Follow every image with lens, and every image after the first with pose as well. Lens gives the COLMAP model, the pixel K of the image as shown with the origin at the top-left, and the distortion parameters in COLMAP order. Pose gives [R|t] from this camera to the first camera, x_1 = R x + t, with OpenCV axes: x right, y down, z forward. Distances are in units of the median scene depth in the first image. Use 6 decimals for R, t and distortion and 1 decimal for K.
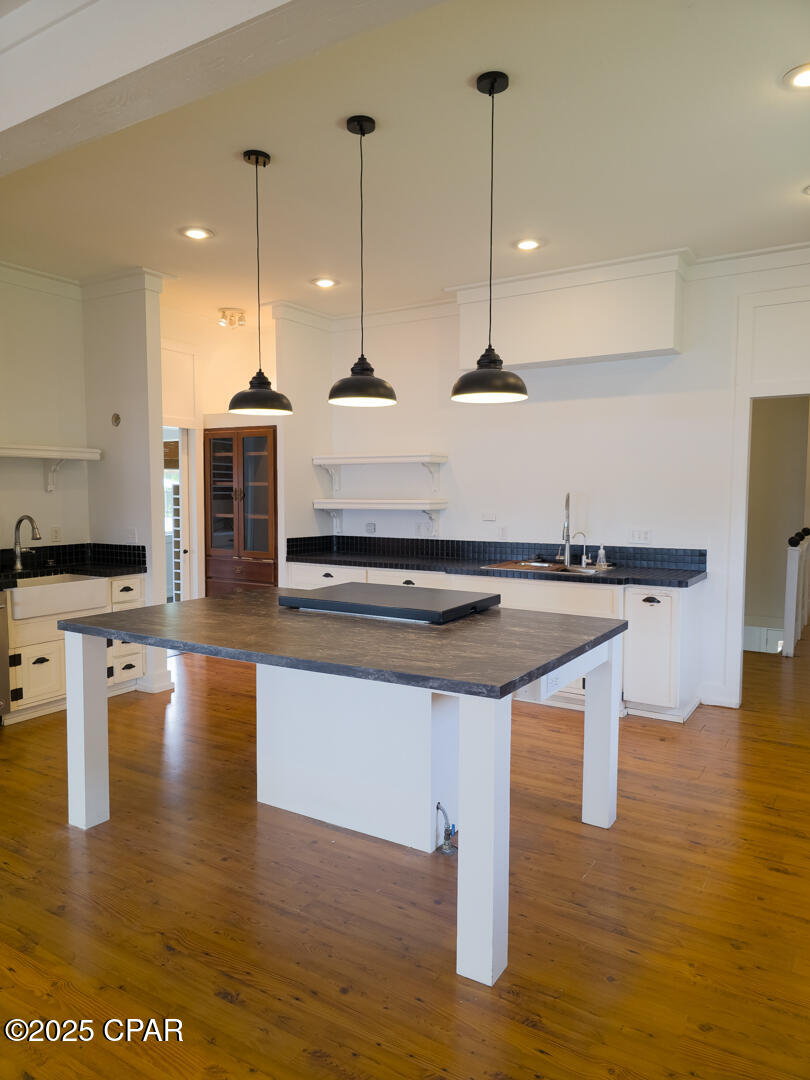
lens RADIAL K [[726.5, 0, 410.6], [0, 726.5, 544.4], [0, 0, 1]] dist [0.069063, -0.074425]
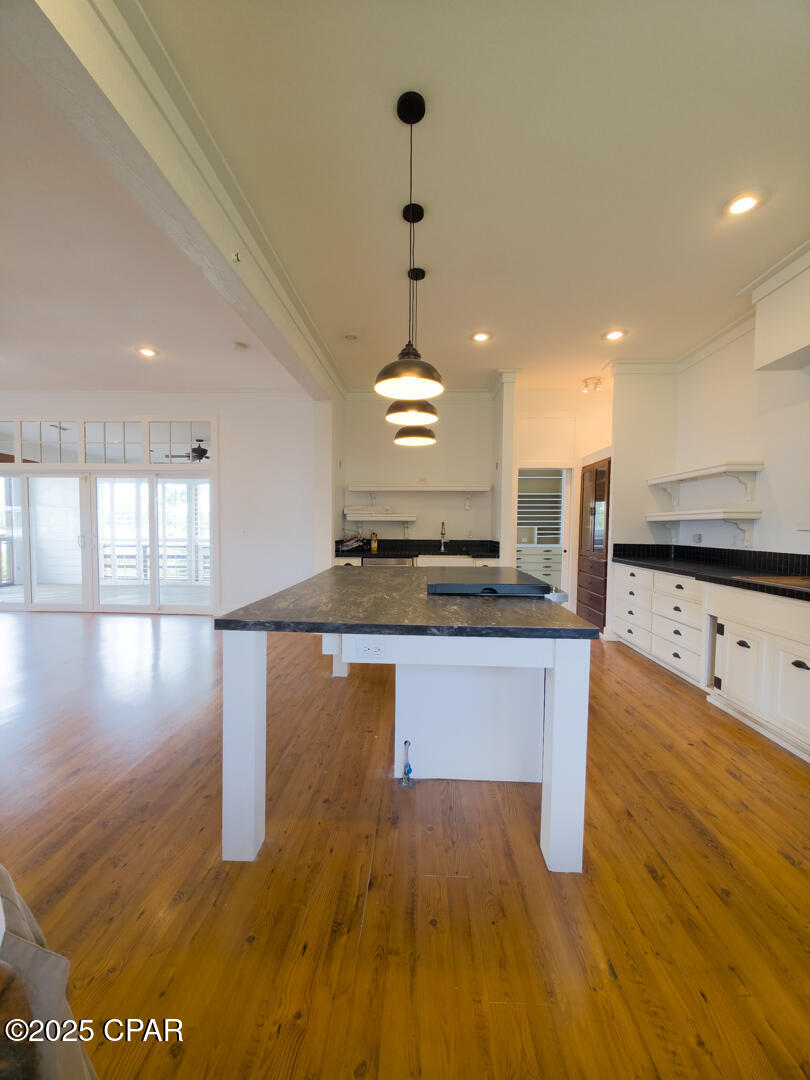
lens RADIAL K [[427.0, 0, 406.9], [0, 427.0, 546.0], [0, 0, 1]] dist [0.010153, -0.006486]
pose [[0.495454, 0.042132, -0.867612, 0.366487], [-0.071268, 0.997427, 0.007738, 0.019253], [0.865706, 0.057999, 0.497182, 0.372981]]
